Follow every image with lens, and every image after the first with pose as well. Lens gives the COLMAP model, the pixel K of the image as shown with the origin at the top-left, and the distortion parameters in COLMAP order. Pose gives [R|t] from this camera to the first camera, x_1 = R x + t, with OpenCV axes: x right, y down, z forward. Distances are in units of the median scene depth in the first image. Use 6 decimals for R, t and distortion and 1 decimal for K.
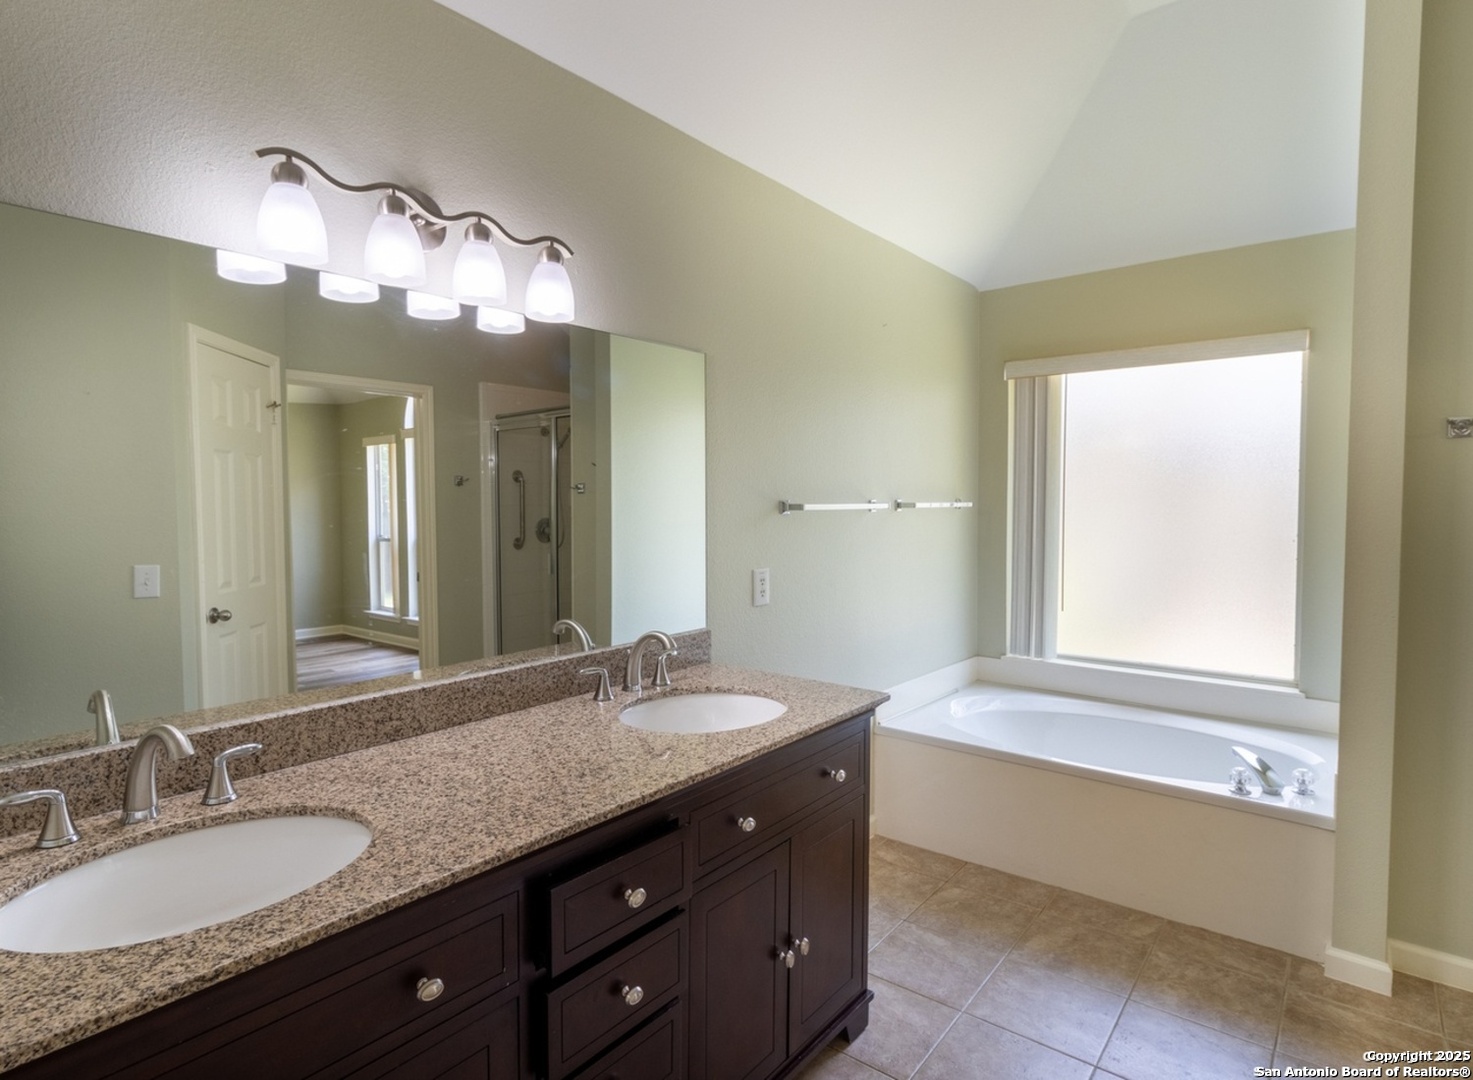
lens RADIAL K [[779.3, 0, 740.1], [0, 779.3, 536.8], [0, 0, 1]] dist [-0.003373, 0.002129]
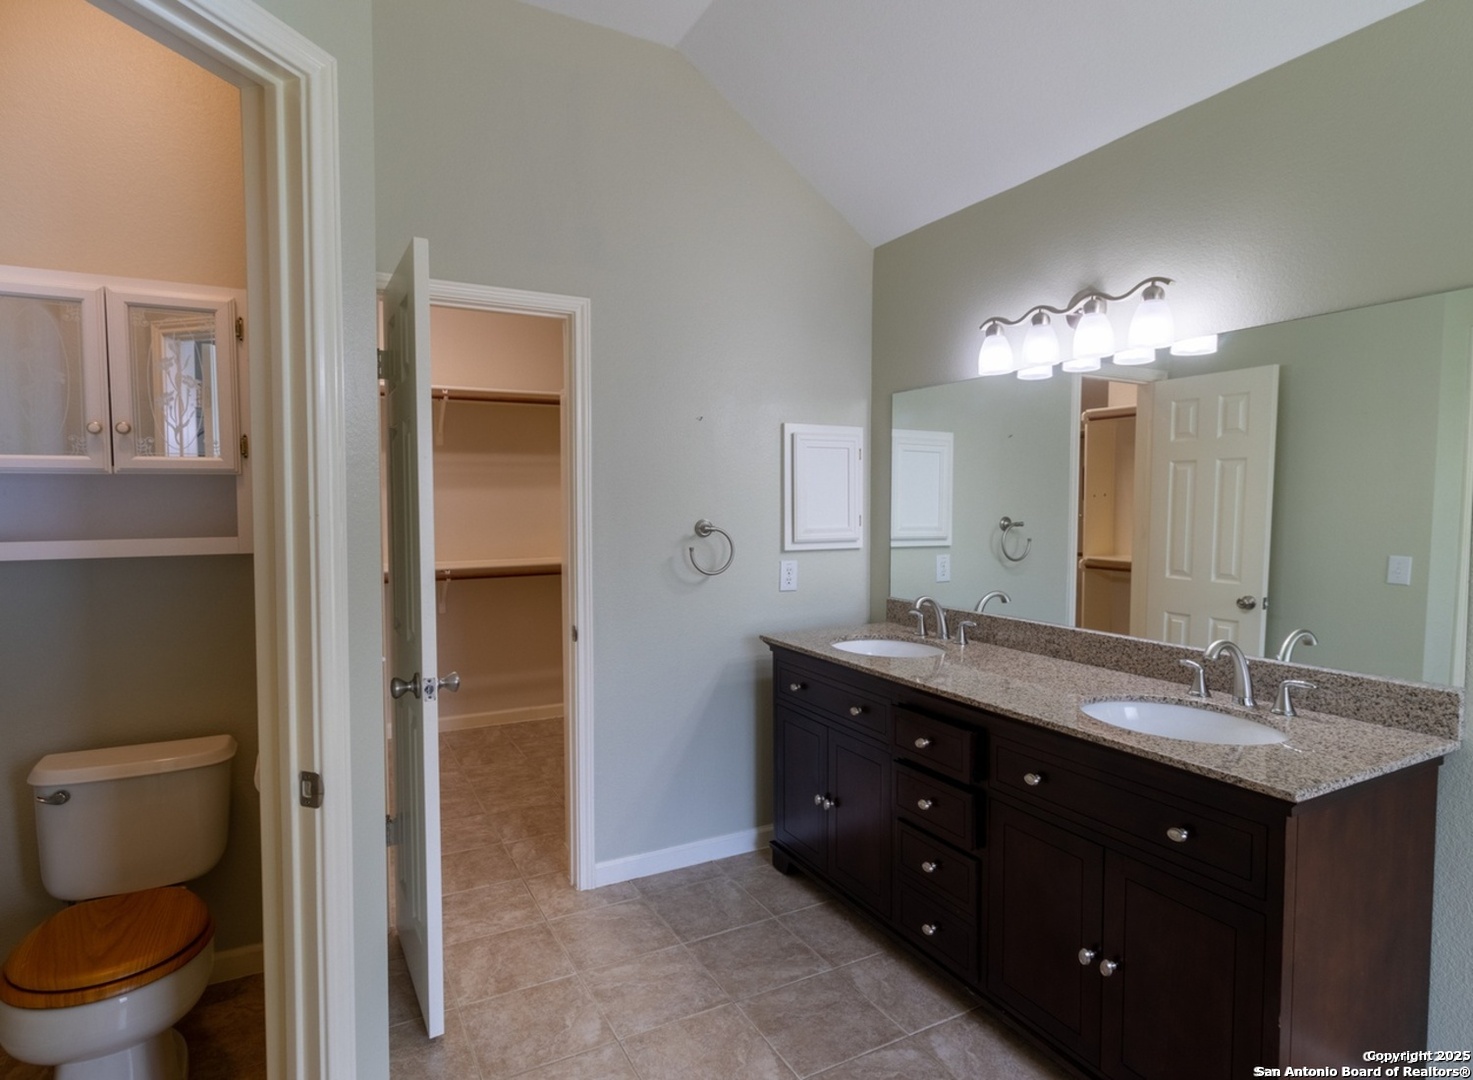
lens RADIAL K [[779.3, 0, 736.8], [0, 779.3, 538.3], [0, 0, 1]] dist [-0.003373, 0.002129]
pose [[-0.367793, 0.050113, -0.928557, 1.085912], [-0.044159, 0.996479, 0.071269, -0.046975], [0.928859, 0.067216, -0.364285, 0.877670]]
